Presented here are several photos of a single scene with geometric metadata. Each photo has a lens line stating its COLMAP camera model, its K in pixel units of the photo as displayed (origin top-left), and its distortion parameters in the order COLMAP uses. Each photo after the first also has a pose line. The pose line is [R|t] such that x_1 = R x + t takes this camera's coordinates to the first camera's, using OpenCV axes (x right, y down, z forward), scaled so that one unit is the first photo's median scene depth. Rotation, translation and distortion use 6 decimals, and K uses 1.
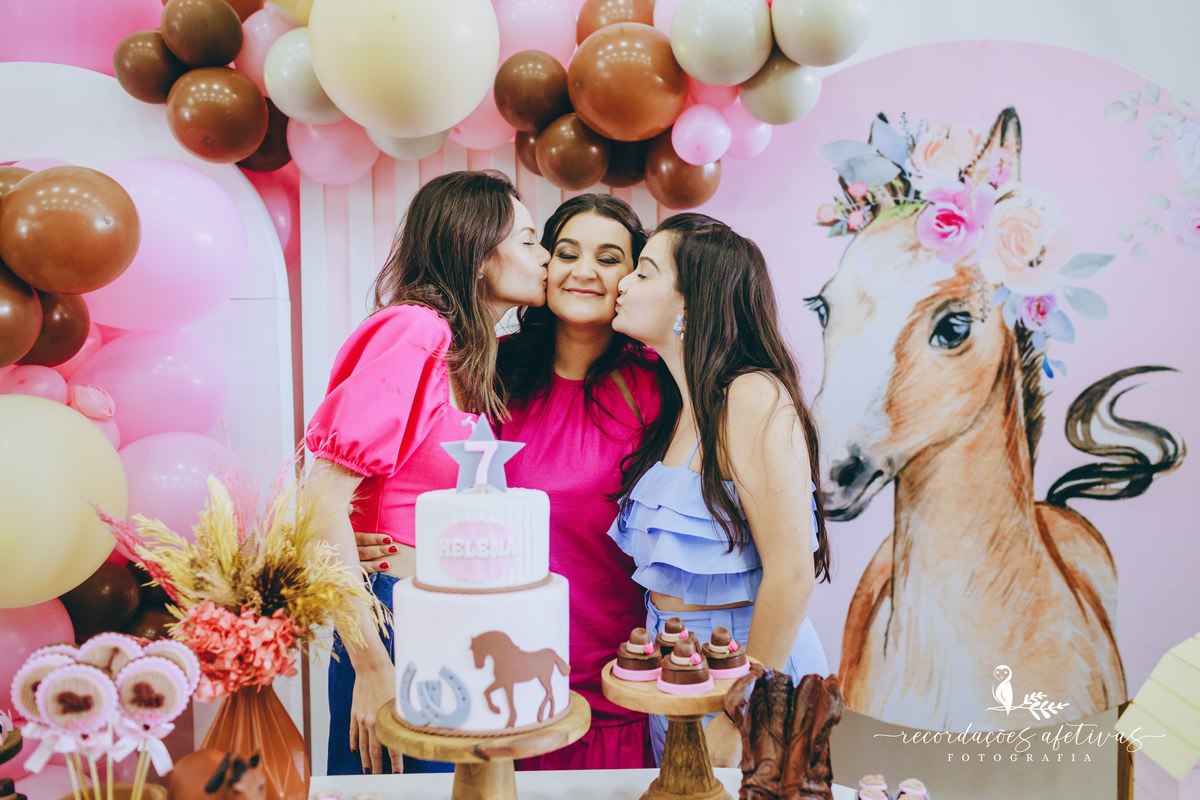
lens RADIAL K [[1143.9, 0, 600.0], [0, 1143.9, 400.0], [0, 0, 1]] dist [0.006058, -0.002421]
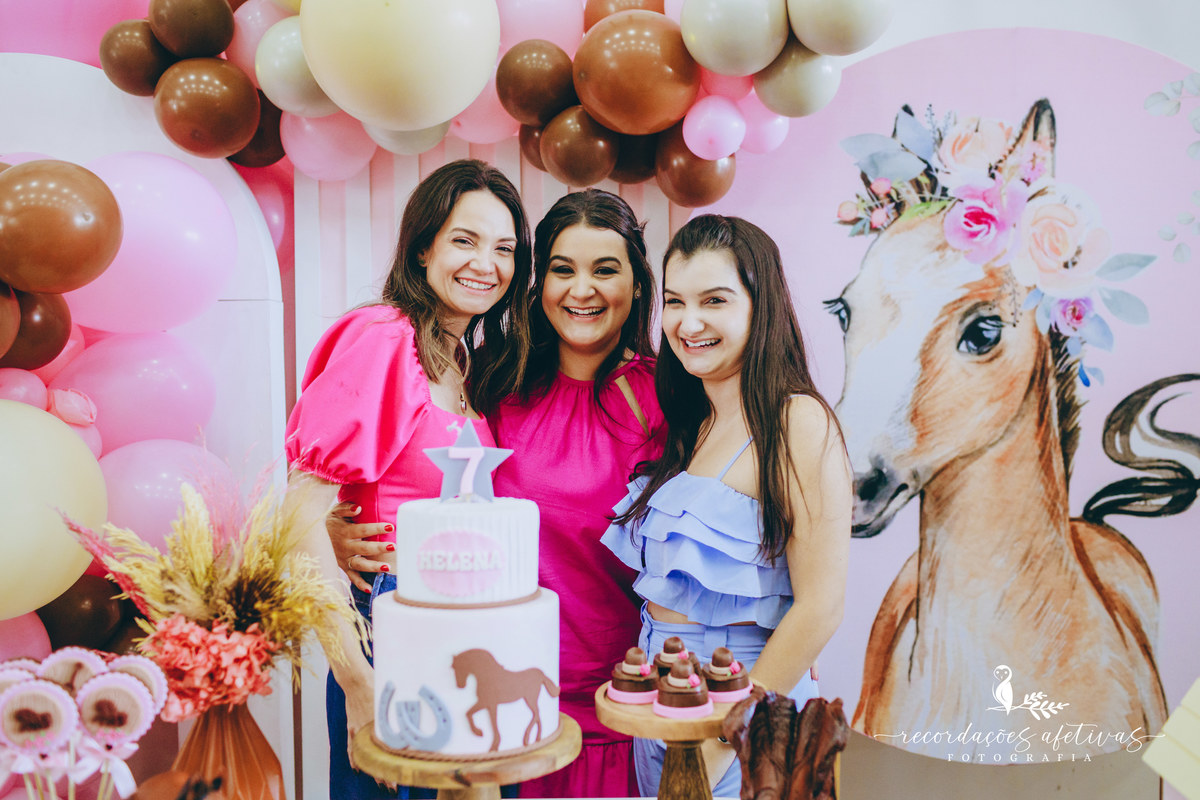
lens RADIAL K [[1202.8, 0, 600.0], [0, 1202.8, 400.0], [0, 0, 1]] dist [0.006477, -0.001919]
pose [[0.999785, 0.004068, -0.020340, 0.014253], [-0.004259, 0.999947, -0.009361, 0.002901], [0.020301, 0.009446, 0.999749, 0.004259]]
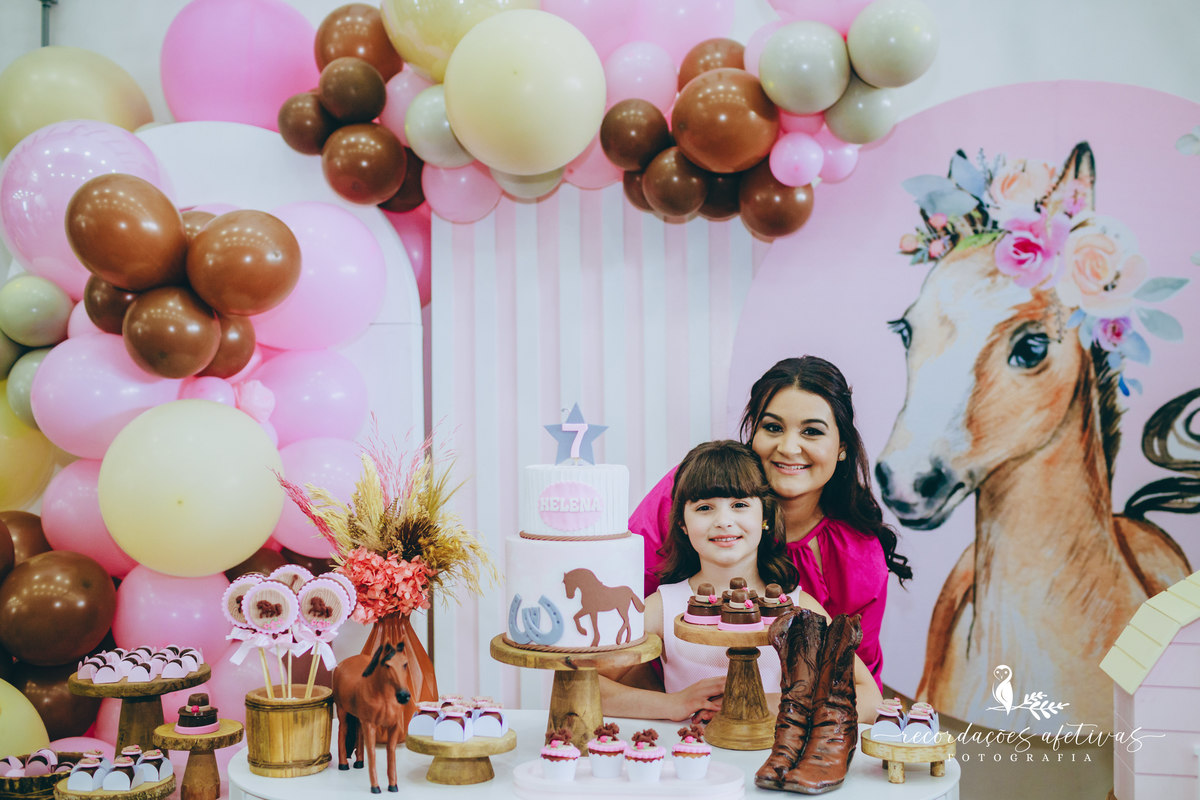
lens RADIAL K [[1244.2, 0, 600.0], [0, 1244.2, 400.0], [0, 0, 1]] dist [0.007972, -0.007736]
pose [[0.993591, 0.003406, -0.112982, 0.041843], [-0.008161, 0.999099, -0.041653, 0.036231], [0.112739, 0.042308, 0.992724, -0.191581]]
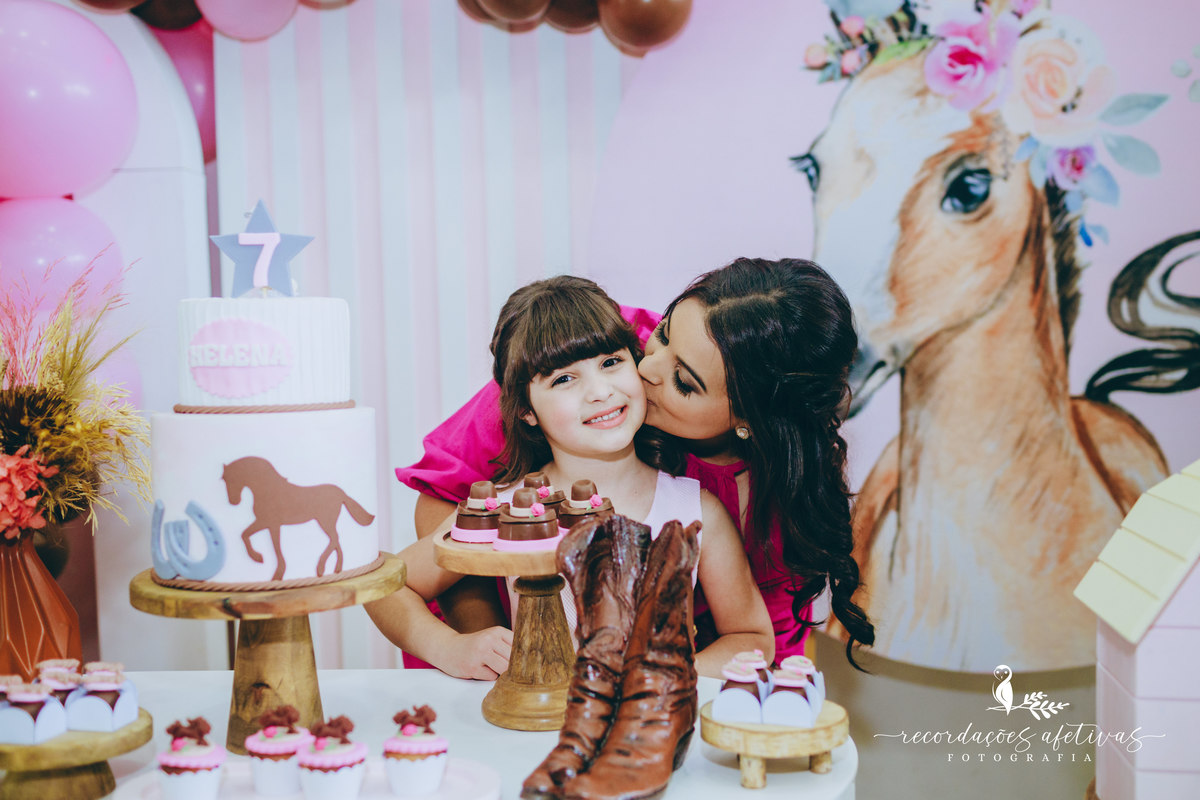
lens RADIAL K [[1210.1, 0, 600.0], [0, 1210.1, 400.0], [0, 0, 1]] dist [0.006513, -0.006862]
pose [[0.997077, -0.006454, -0.076132, 0.105865], [0.007562, 0.999869, 0.014277, 0.077045], [0.076030, -0.014811, 0.996996, 0.094634]]
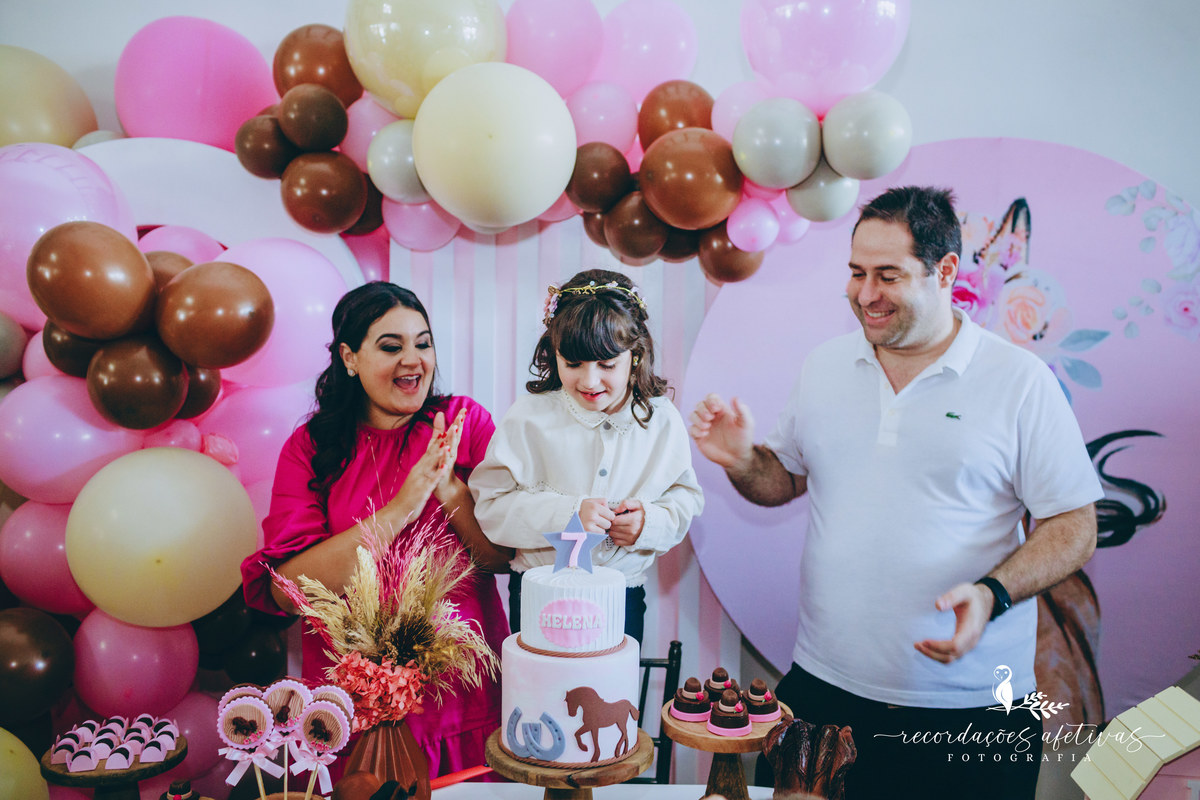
lens RADIAL K [[1143.9, 0, 600.0], [0, 1143.9, 400.0], [0, 0, 1]] dist [0.006058, -0.002421]
pose [[0.999466, 0.029068, -0.014934, -0.033019], [-0.028563, 0.999047, 0.033012, -0.081932], [0.015879, -0.032567, 0.999343, -0.136366]]
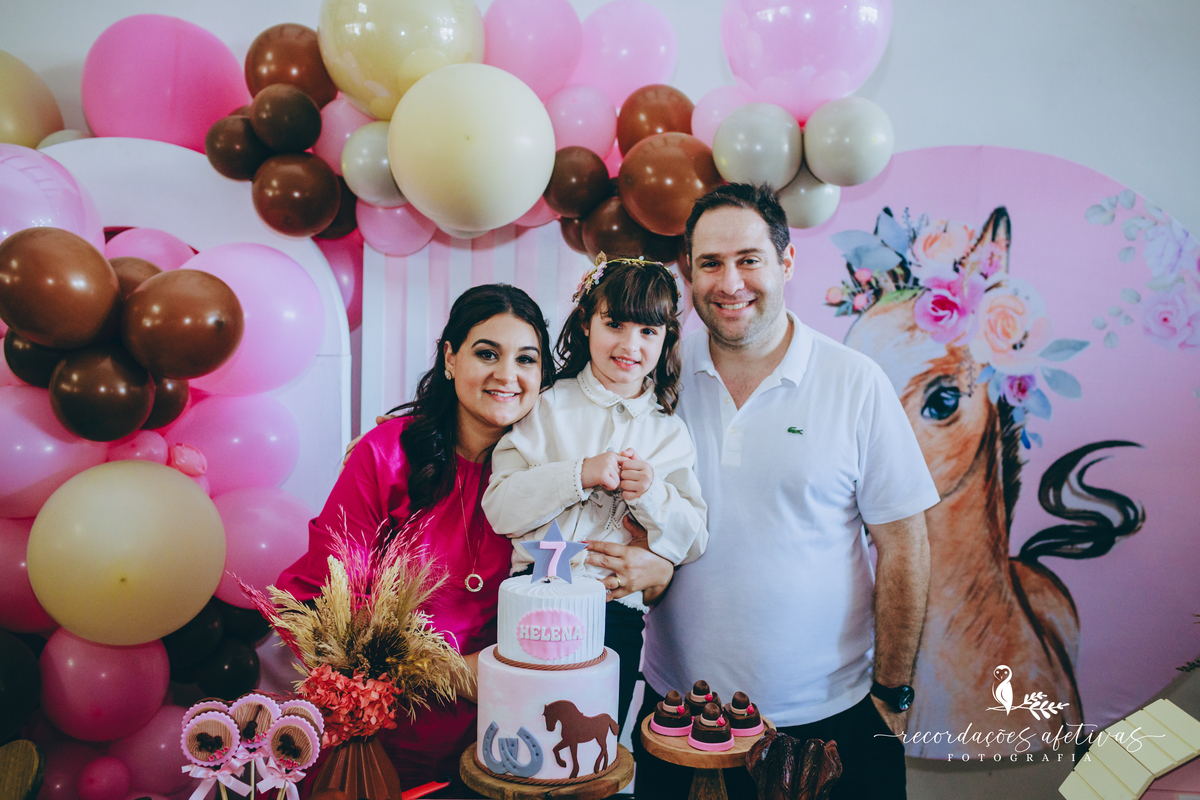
lens RADIAL K [[1143.9, 0, 600.0], [0, 1143.9, 400.0], [0, 0, 1]] dist [0.006058, -0.002421]
pose [[0.999402, 0.033444, 0.008750, -0.037599], [-0.033628, 0.999197, 0.021797, -0.077340], [-0.008014, -0.022078, 0.999724, -0.119090]]
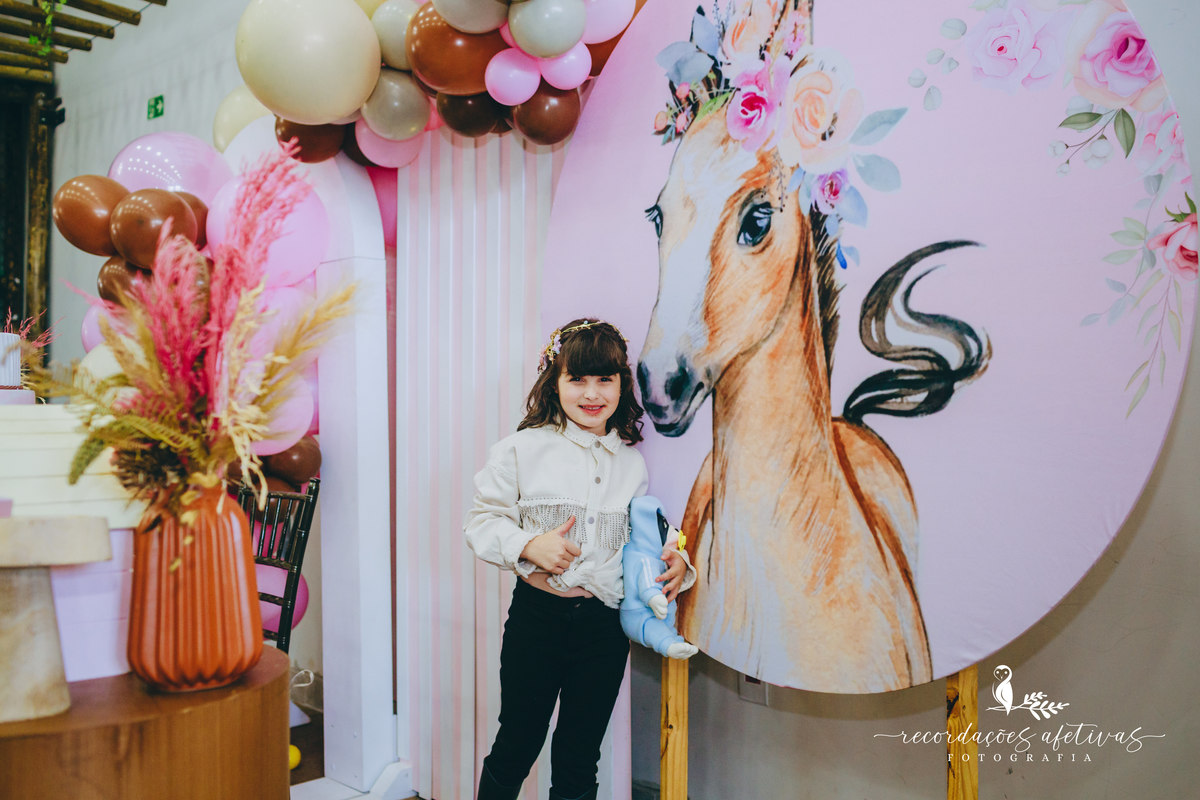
lens RADIAL K [[1143.9, 0, 600.0], [0, 1143.9, 400.0], [0, 0, 1]] dist [0.006058, -0.002421]
pose [[0.664680, 0.001611, -0.747127, 0.899730], [-0.037028, 0.998840, -0.030788, 0.108861], [0.746210, 0.048129, 0.663968, 0.318841]]
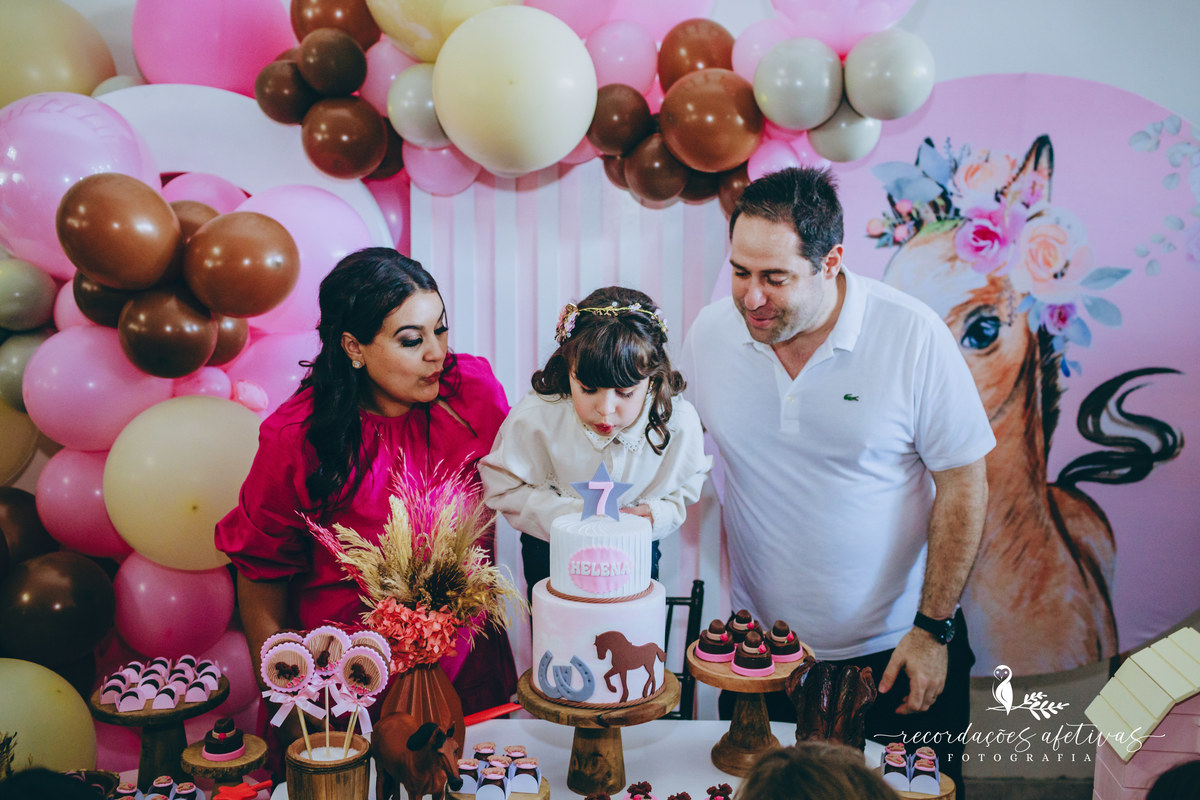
lens RADIAL K [[1143.9, 0, 600.0], [0, 1143.9, 400.0], [0, 0, 1]] dist [0.006058, -0.002421]
pose [[0.999397, 0.022025, -0.026853, -0.039390], [-0.019332, 0.995124, 0.096722, -0.097283], [0.028853, -0.096144, 0.994949, -0.147693]]
